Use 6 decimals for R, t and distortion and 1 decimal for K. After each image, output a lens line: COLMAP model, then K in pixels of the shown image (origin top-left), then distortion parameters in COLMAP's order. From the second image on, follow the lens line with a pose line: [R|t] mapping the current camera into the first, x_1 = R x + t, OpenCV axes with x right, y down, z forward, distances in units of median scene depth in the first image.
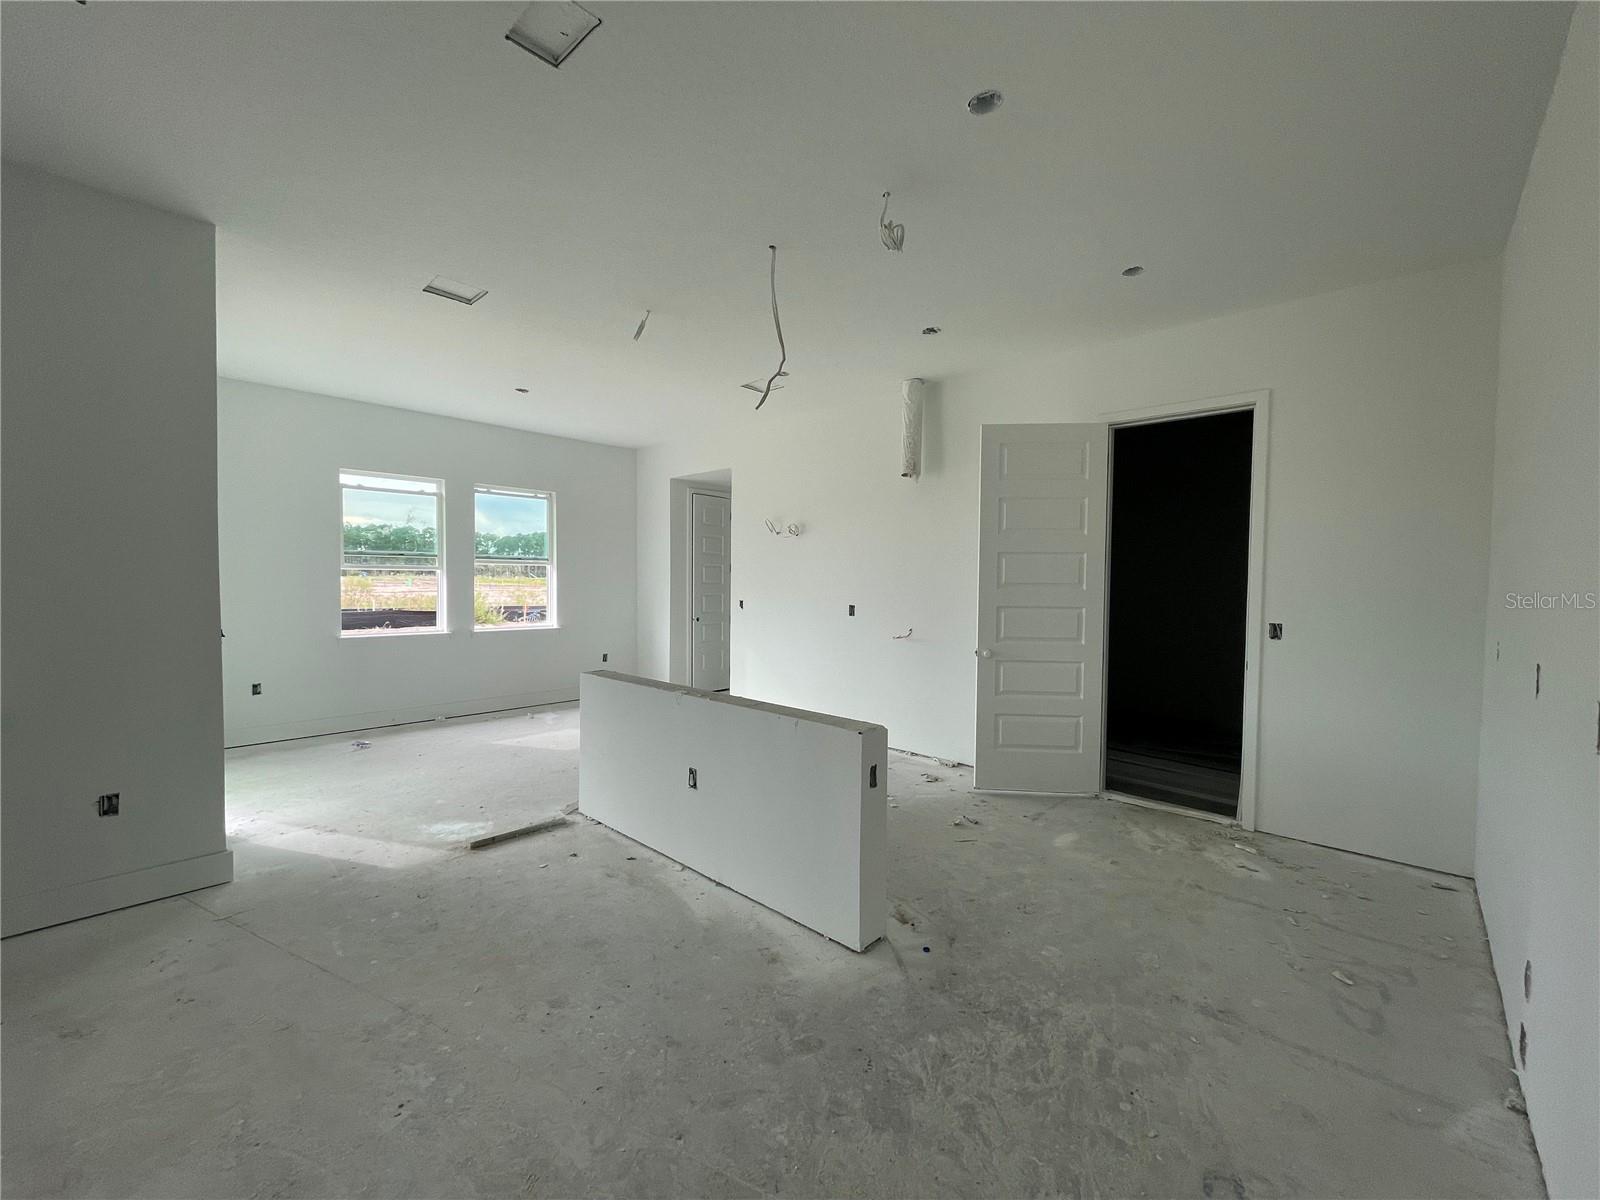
lens RADIAL K [[649.6, 0, 797.1], [0, 649.6, 597.0], [0, 0, 1]] dist [-0.000605, 0.000264]
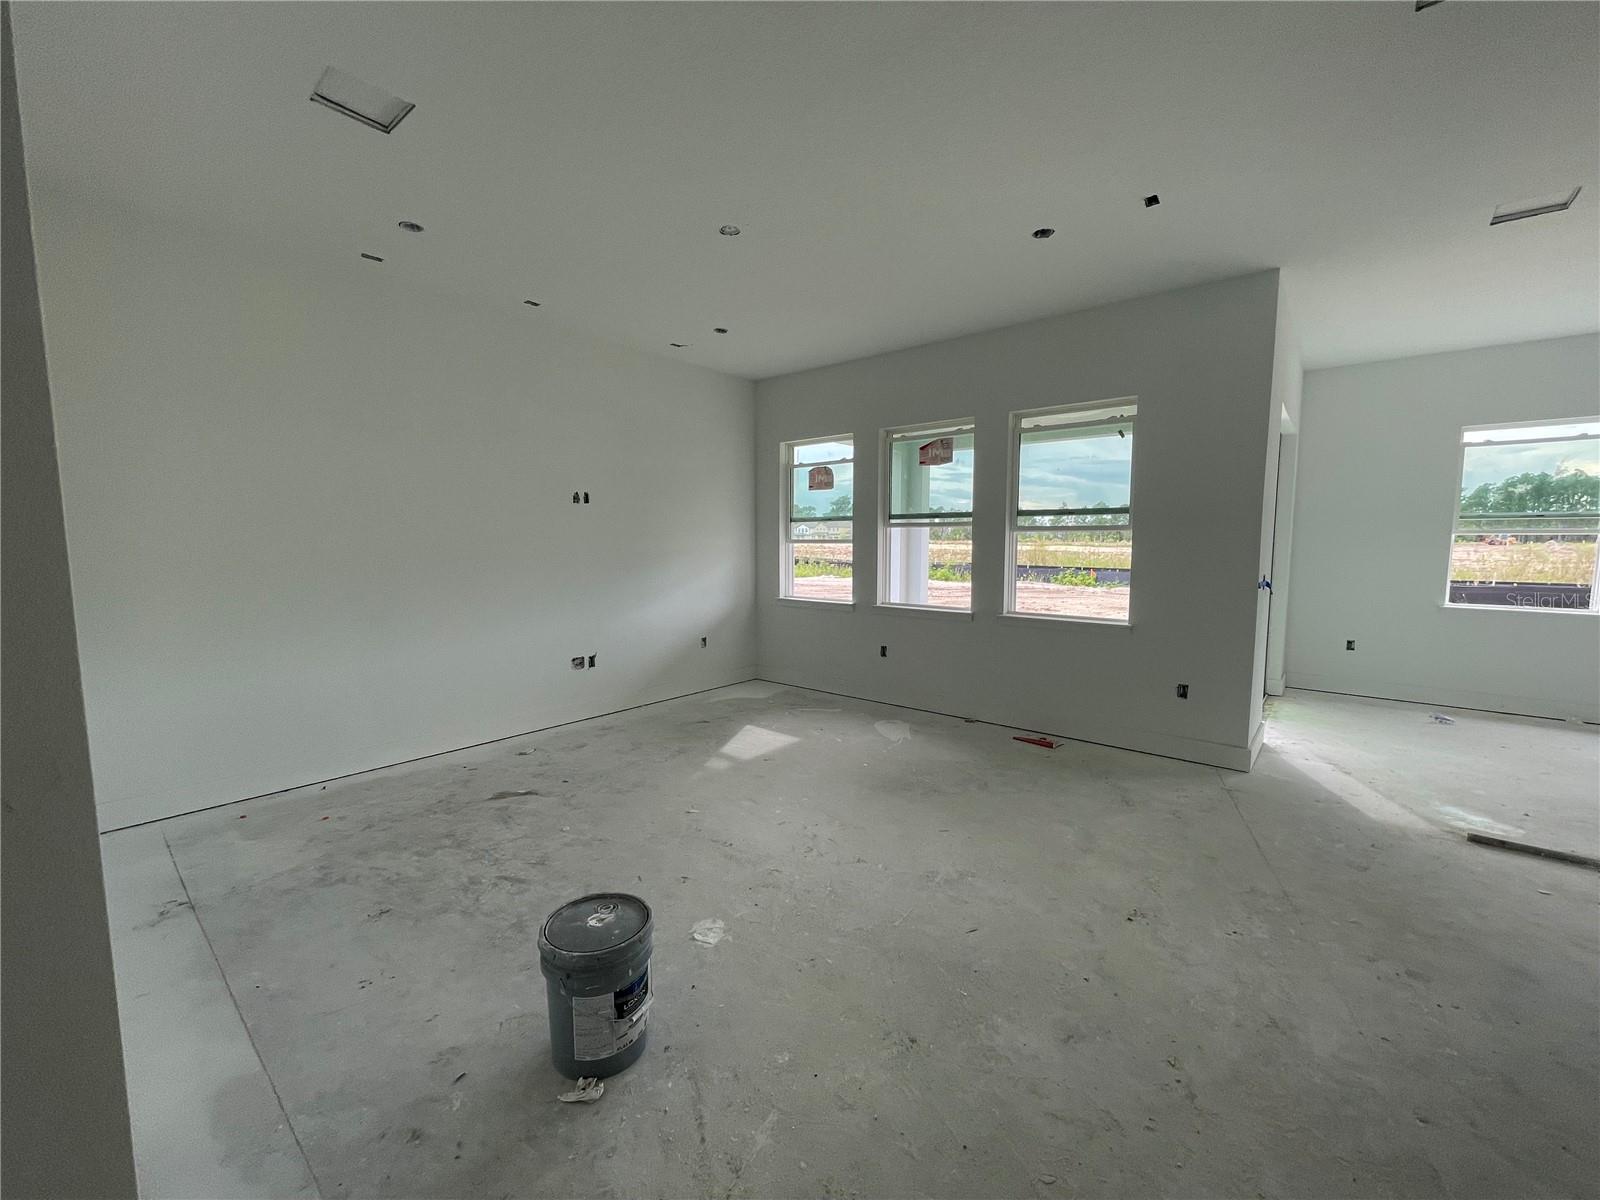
lens RADIAL K [[649.6, 0, 798.7], [0, 649.6, 597.7], [0, 0, 1]] dist [-0.000605, 0.000264]
pose [[0.054298, 0.079972, -0.995317, 0.316648], [-0.029631, 0.996478, 0.078448, 0.004042], [0.998085, 0.025233, 0.056476, -0.001459]]
